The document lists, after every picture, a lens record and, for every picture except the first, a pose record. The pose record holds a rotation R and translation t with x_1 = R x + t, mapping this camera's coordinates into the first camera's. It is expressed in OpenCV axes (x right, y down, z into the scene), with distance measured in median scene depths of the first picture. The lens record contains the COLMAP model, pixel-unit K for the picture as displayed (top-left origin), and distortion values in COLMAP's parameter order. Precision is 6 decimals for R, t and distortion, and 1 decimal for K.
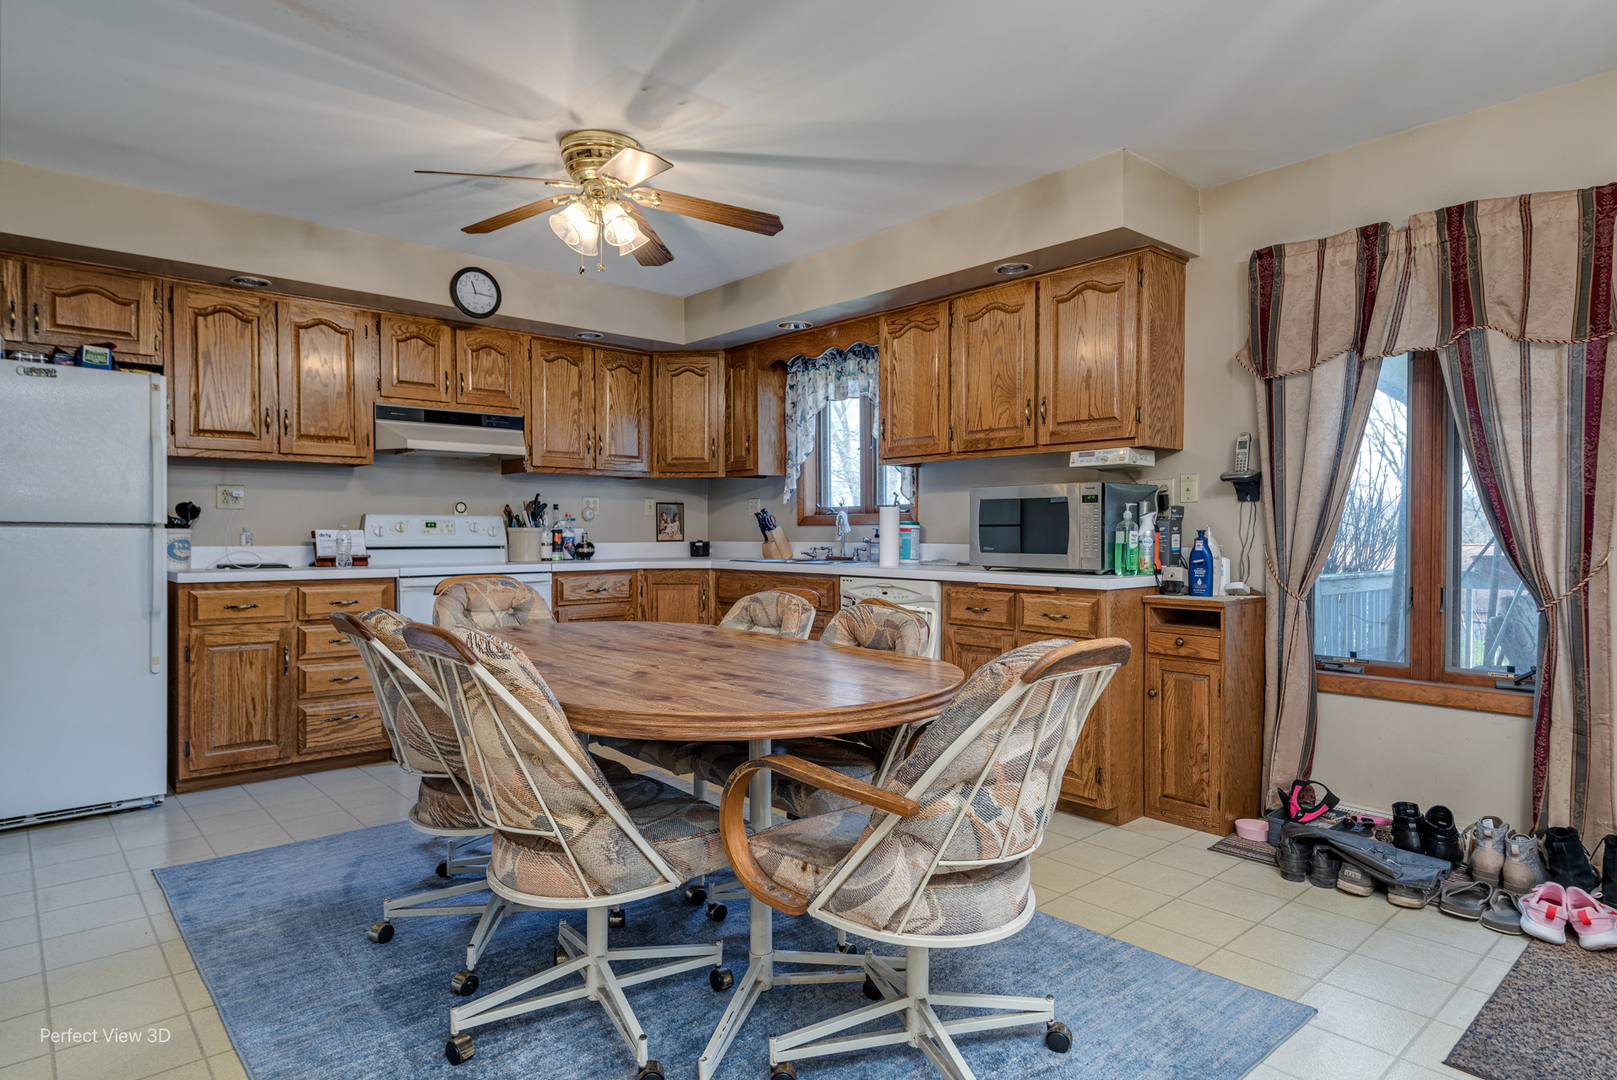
lens RADIAL K [[889.8, 0, 804.7], [0, 889.8, 540.0], [0, 0, 1]] dist [0.008178, -0.000441]
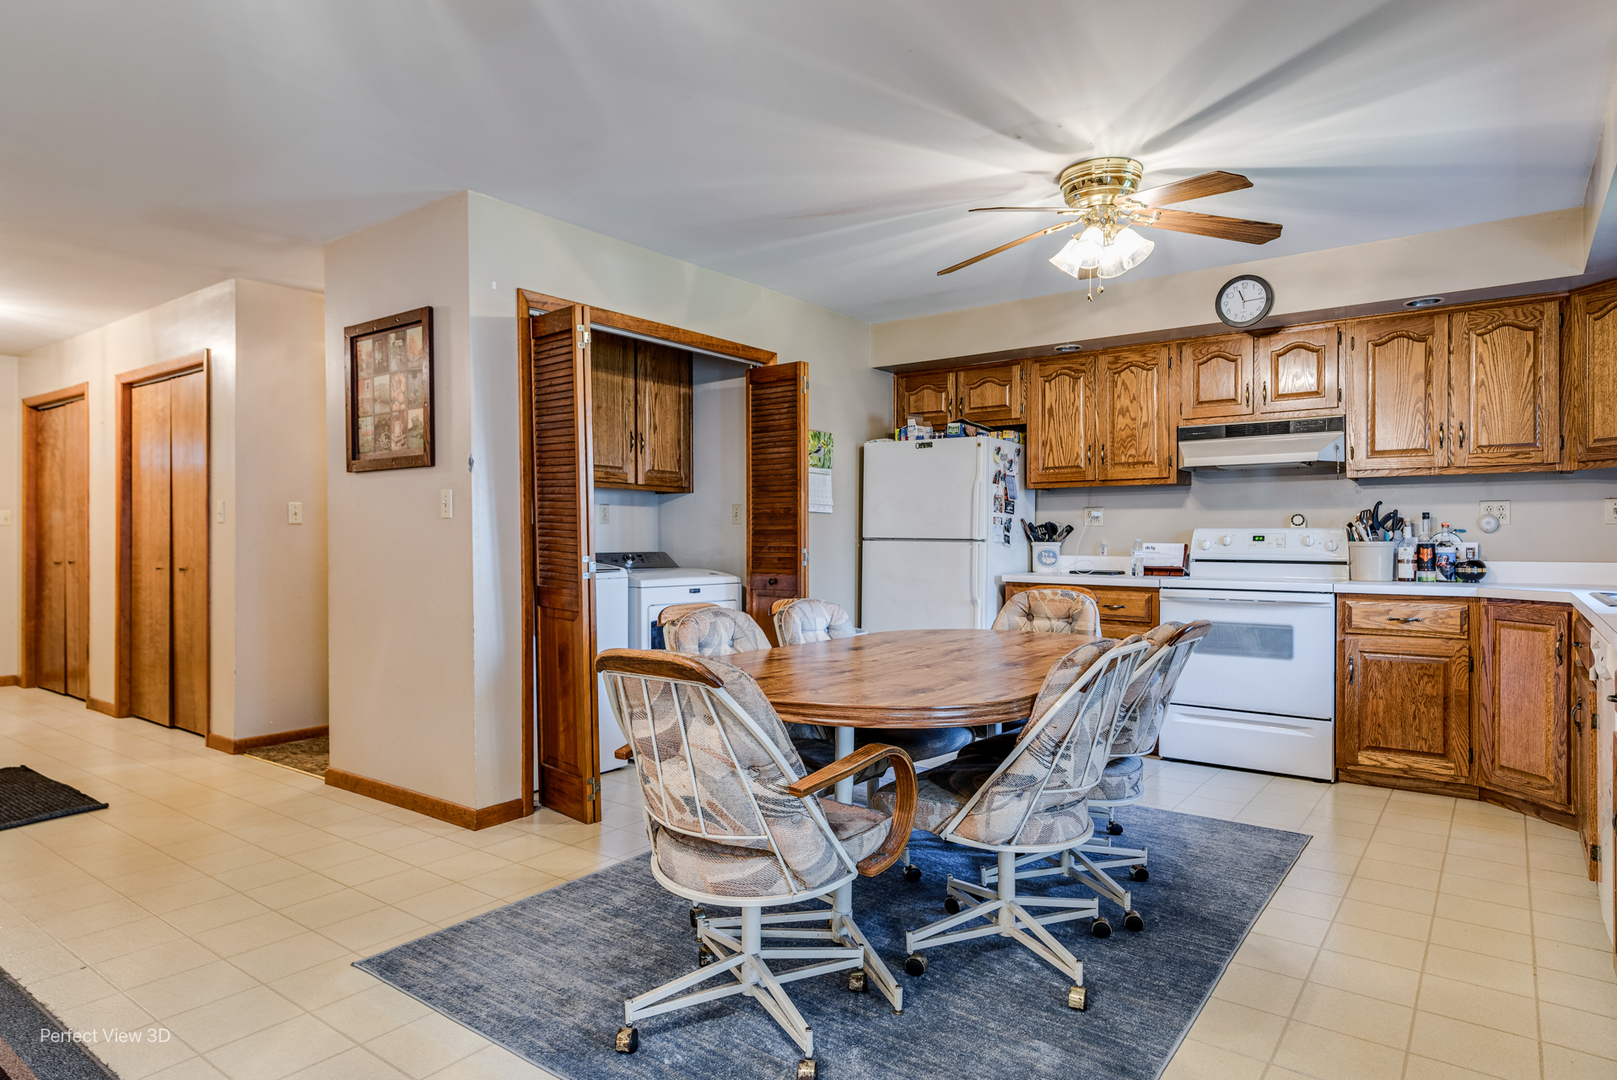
lens RADIAL K [[929.6, 0, 801.9], [0, 929.6, 541.2], [0, 0, 1]] dist [0.007455, 0.001557]
pose [[0.208191, 0.005710, -0.978072, 0.486108], [-0.010505, 0.999938, 0.003601, -0.012216], [0.978032, 0.009525, 0.208238, 0.291508]]
